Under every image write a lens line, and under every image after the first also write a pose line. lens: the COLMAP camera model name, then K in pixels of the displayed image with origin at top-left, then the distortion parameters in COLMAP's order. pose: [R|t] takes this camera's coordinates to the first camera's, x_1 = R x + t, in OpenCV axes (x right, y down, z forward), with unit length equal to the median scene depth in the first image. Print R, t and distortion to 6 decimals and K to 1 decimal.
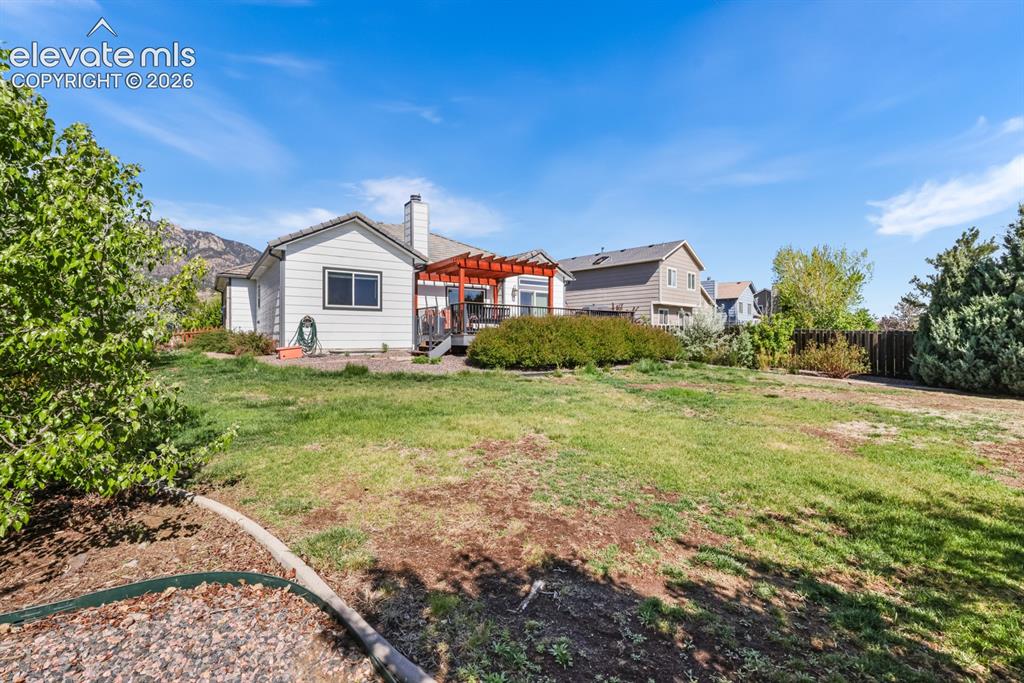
lens RADIAL K [[467.4, 0, 512.0], [0, 467.4, 341.5], [0, 0, 1]] dist [-0.000717, 0.000651]
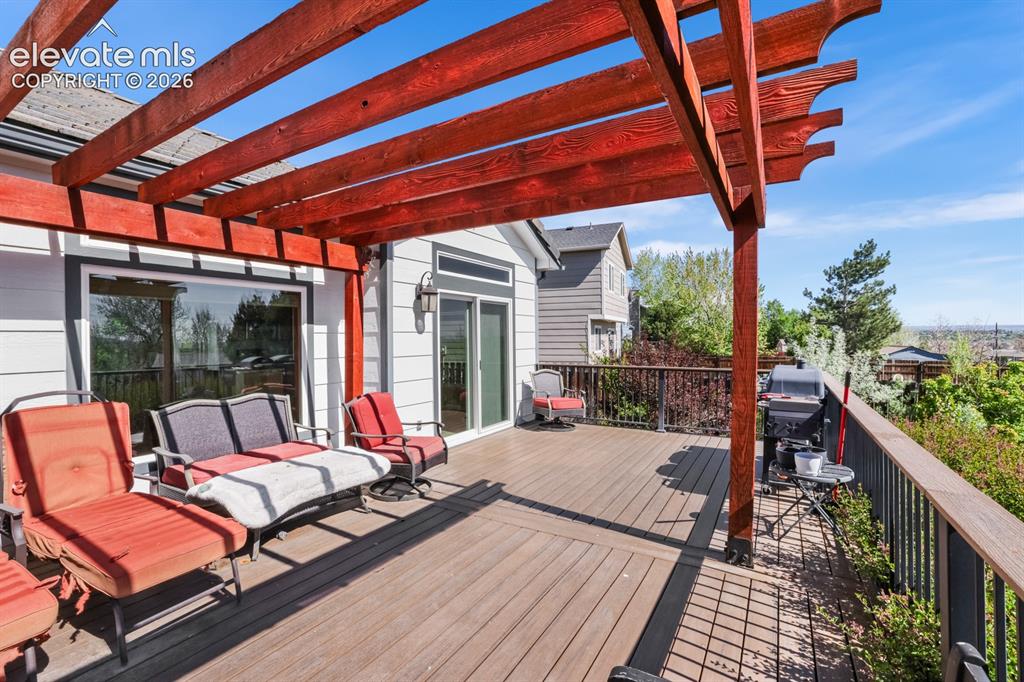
lens RADIAL K [[447.6, 0, 495.6], [0, 447.6, 337.4], [0, 0, 1]] dist [-0.000780, 0.000022]
pose [[0.930184, -0.005937, 0.367045, -0.052626], [0.008080, 0.999958, -0.004304, -0.083705], [-0.367005, 0.006969, 0.930193, 0.761129]]
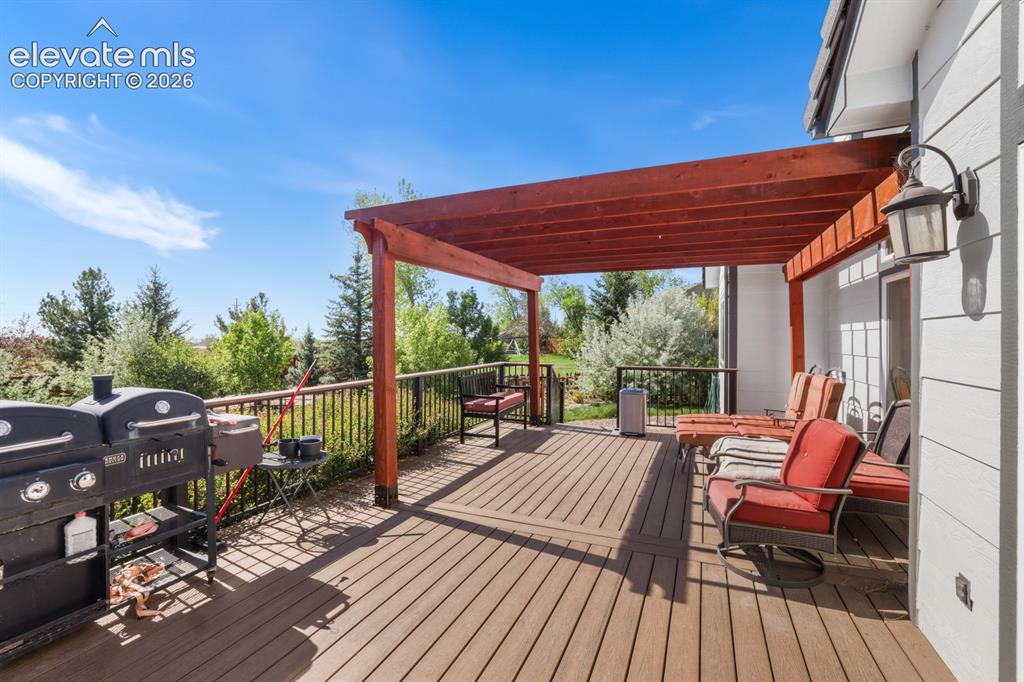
lens RADIAL K [[467.4, 0, 512.0], [0, 467.4, 341.0], [0, 0, 1]] dist [-0.000717, 0.000651]
pose [[-0.851119, 0.000557, -0.524973, 0.132994], [-0.006971, 0.999899, 0.012363, -0.083398], [0.524927, 0.014182, -0.851029, 1.063644]]
